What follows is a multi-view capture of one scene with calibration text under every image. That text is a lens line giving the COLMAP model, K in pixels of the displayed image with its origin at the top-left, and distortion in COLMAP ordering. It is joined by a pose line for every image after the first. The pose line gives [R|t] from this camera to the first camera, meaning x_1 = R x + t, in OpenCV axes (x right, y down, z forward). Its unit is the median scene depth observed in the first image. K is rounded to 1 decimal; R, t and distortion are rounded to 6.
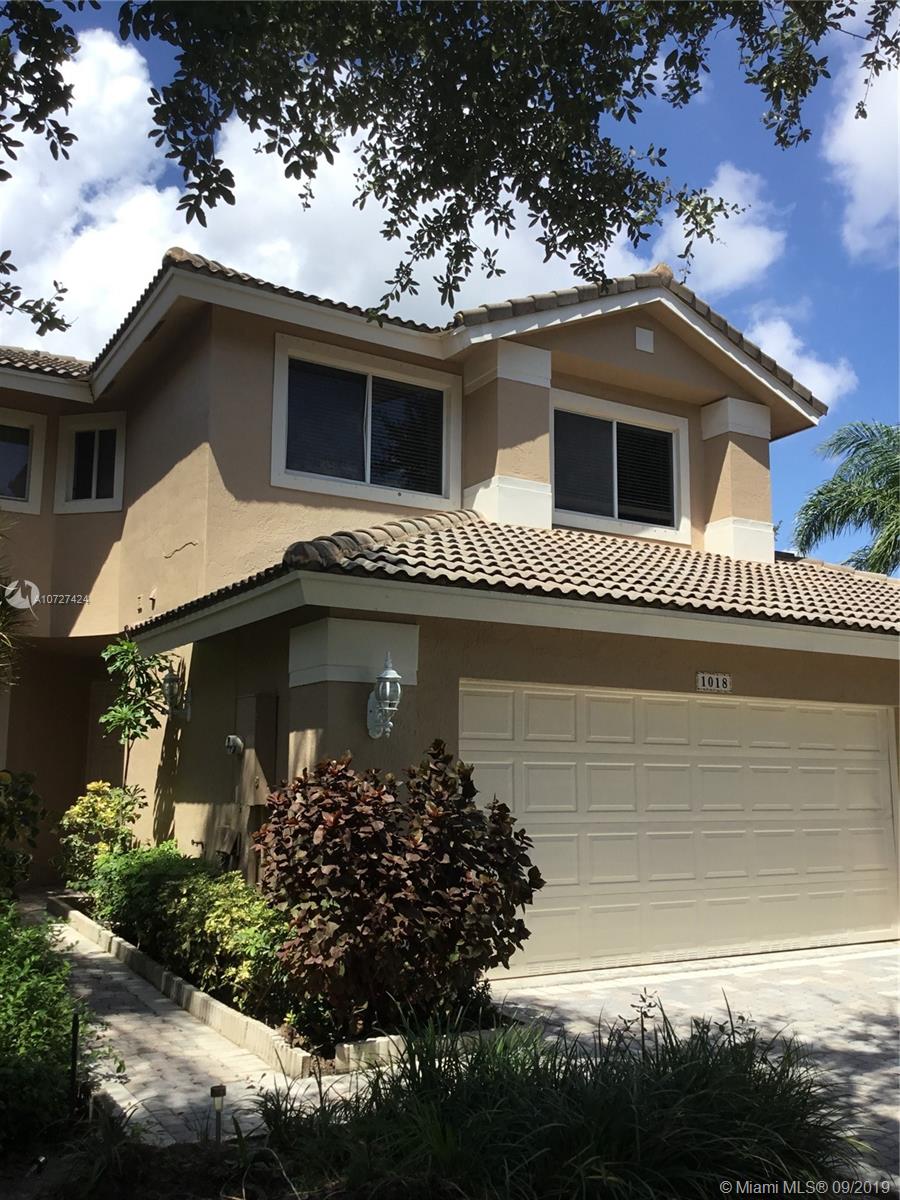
lens RADIAL K [[1091.7, 0, 450.0], [0, 1091.7, 600.0], [0, 0, 1]] dist [0.081325, -0.004935]
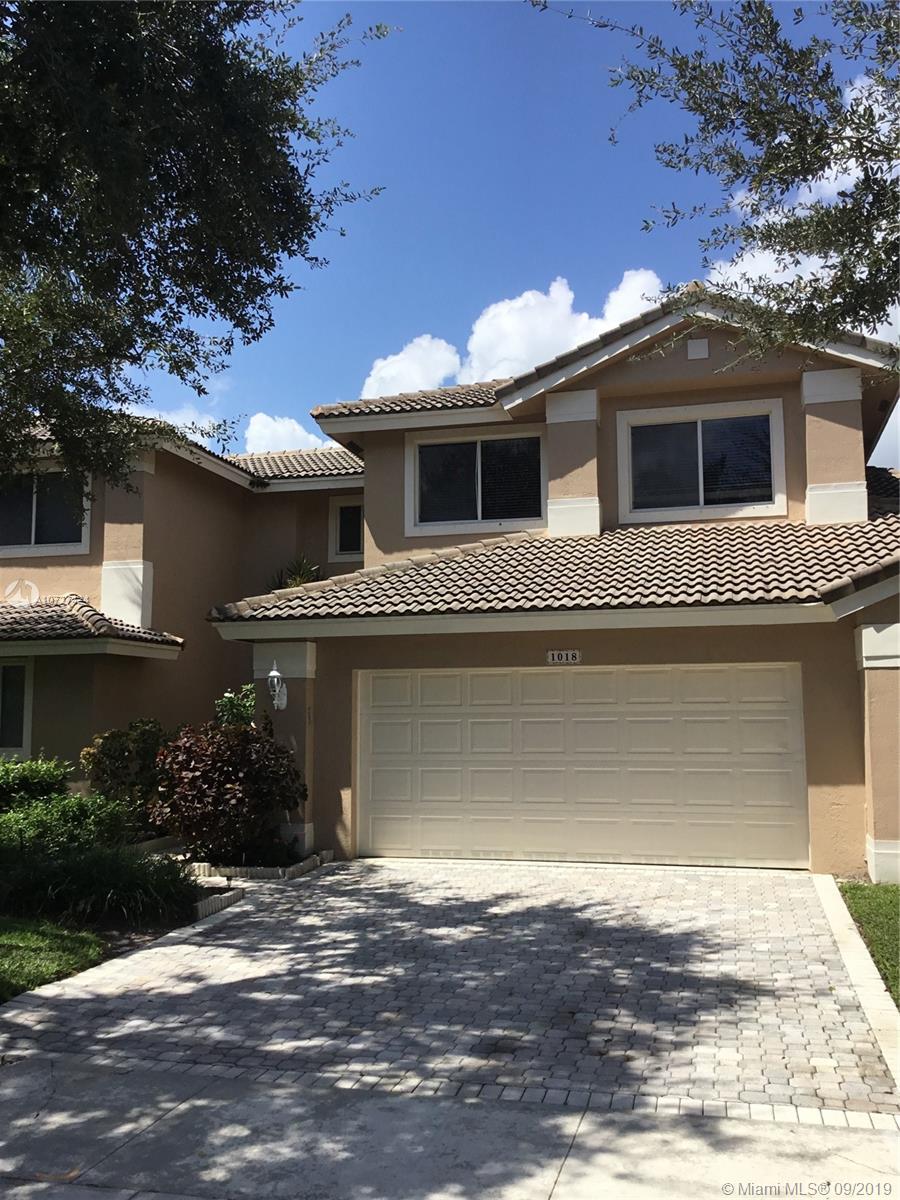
lens RADIAL K [[1093.7, 0, 431.1], [0, 1093.7, 595.0], [0, 0, 1]] dist [0.080197, -0.005463]
pose [[0.695646, -0.098539, -0.711594, 0.884642], [0.125968, 0.991932, -0.014214, -0.000330], [0.707254, -0.079751, 0.702447, -0.029961]]
